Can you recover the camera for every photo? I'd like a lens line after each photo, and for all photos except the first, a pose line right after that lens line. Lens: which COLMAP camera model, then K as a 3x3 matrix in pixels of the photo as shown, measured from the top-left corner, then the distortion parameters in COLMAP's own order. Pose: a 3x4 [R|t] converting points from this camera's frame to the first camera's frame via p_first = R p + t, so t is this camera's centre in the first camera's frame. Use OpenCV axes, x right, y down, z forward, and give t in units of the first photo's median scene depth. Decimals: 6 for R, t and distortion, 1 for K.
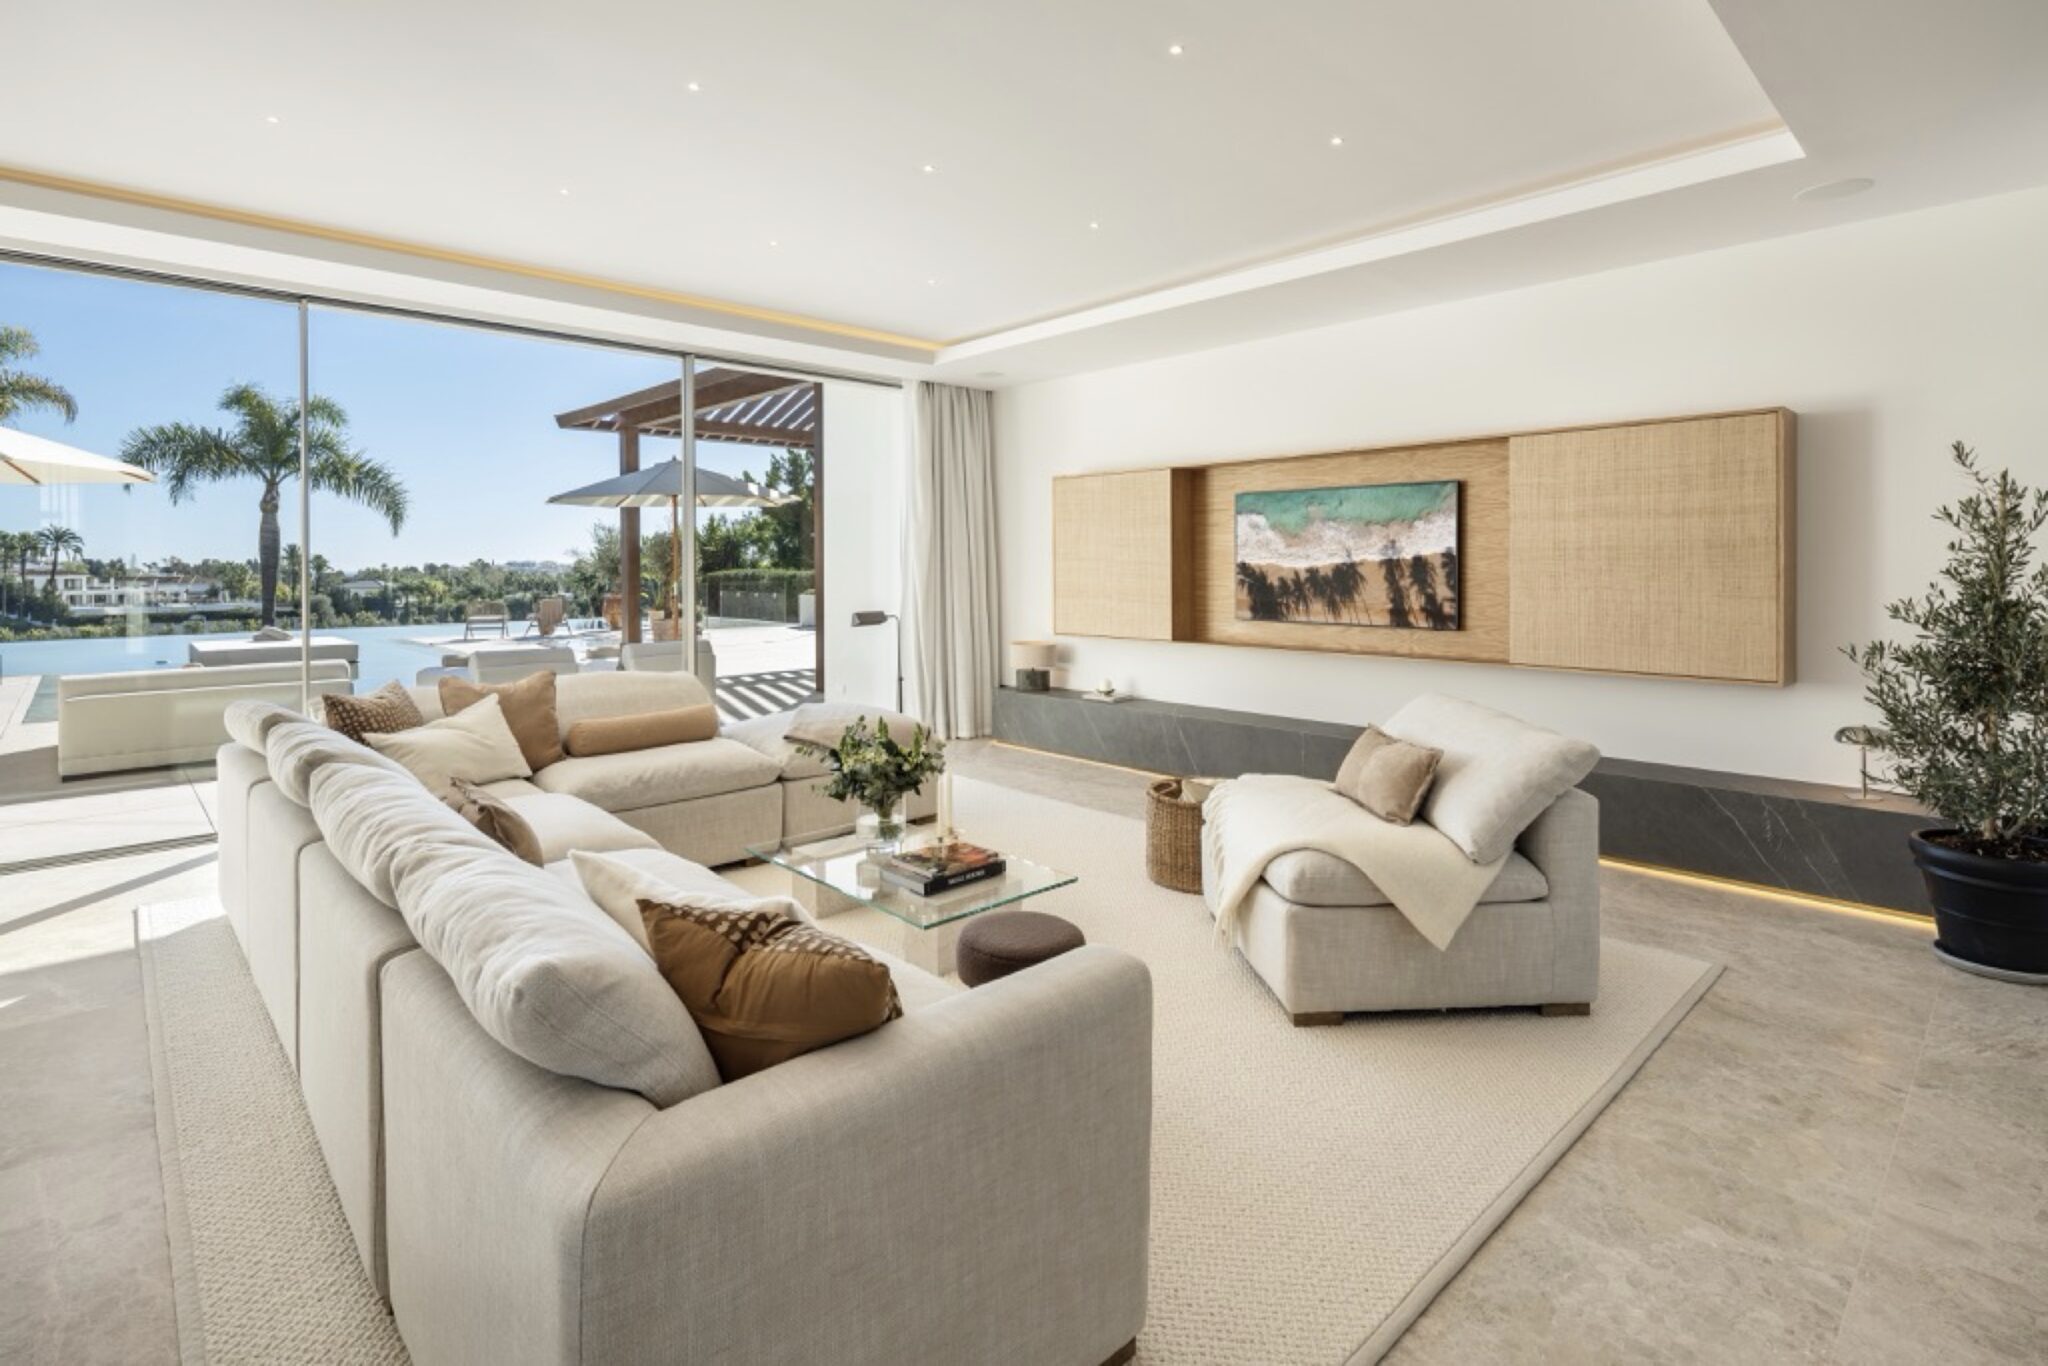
lens RADIAL K [[986.9, 0, 1021.0], [0, 986.9, 576.0], [0, 0, 1]] dist [0.020713, 0.000070]
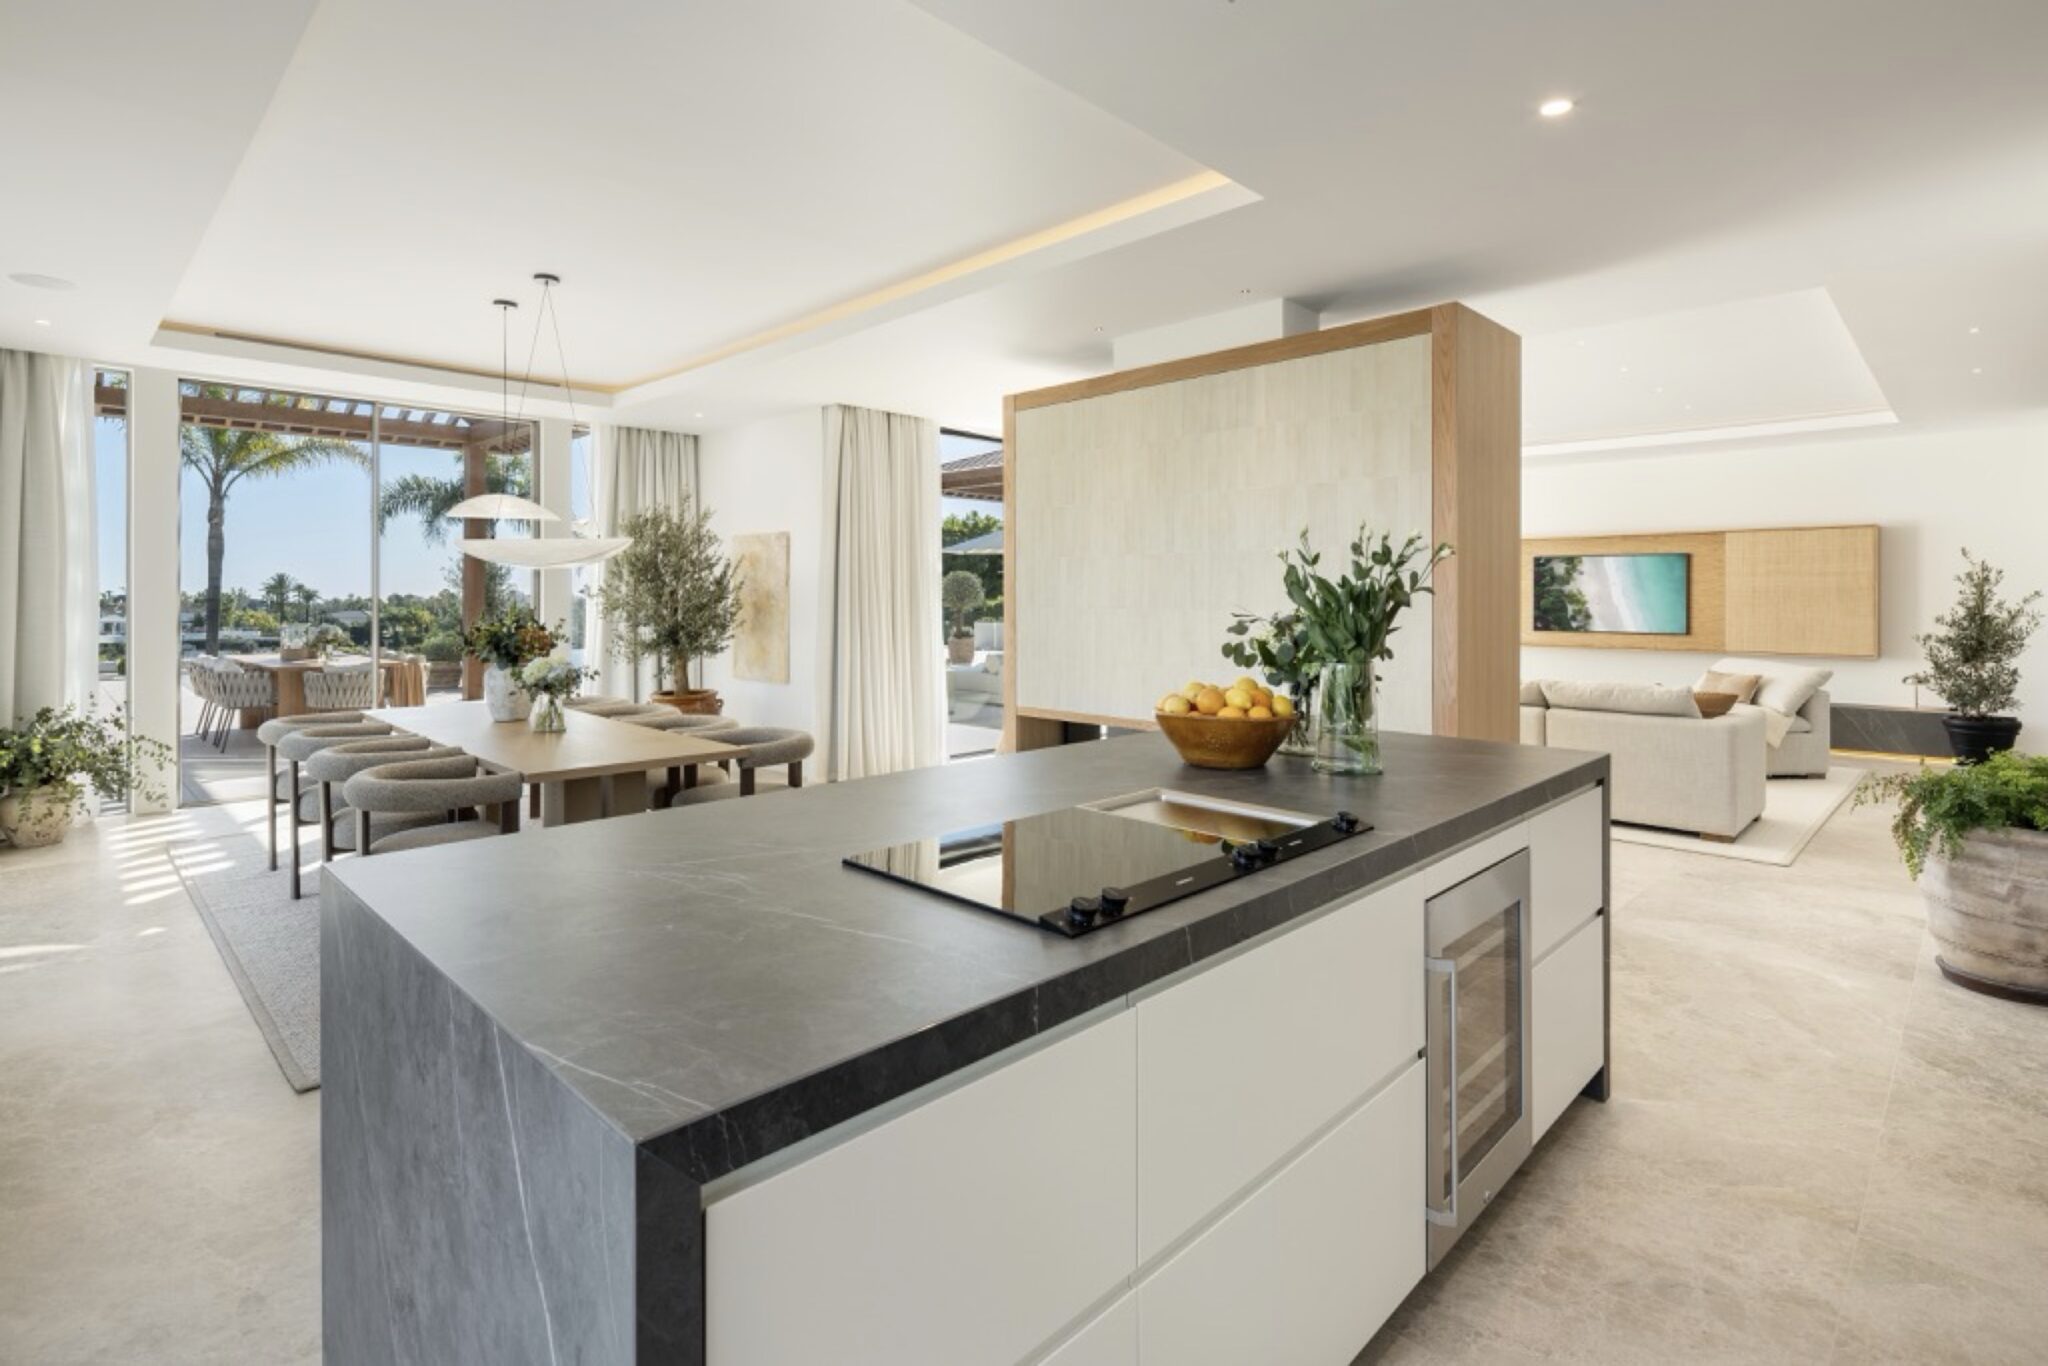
lens RADIAL K [[990.0, 0, 1027.9], [0, 990.0, 608.8], [0, 0, 1]] dist [0.021191, -0.000006]
pose [[0.999257, 0.002567, 0.038466, -1.281614], [-0.002608, 0.999996, 0.001002, 0.011601], [-0.038464, -0.001102, 0.999259, -1.210725]]
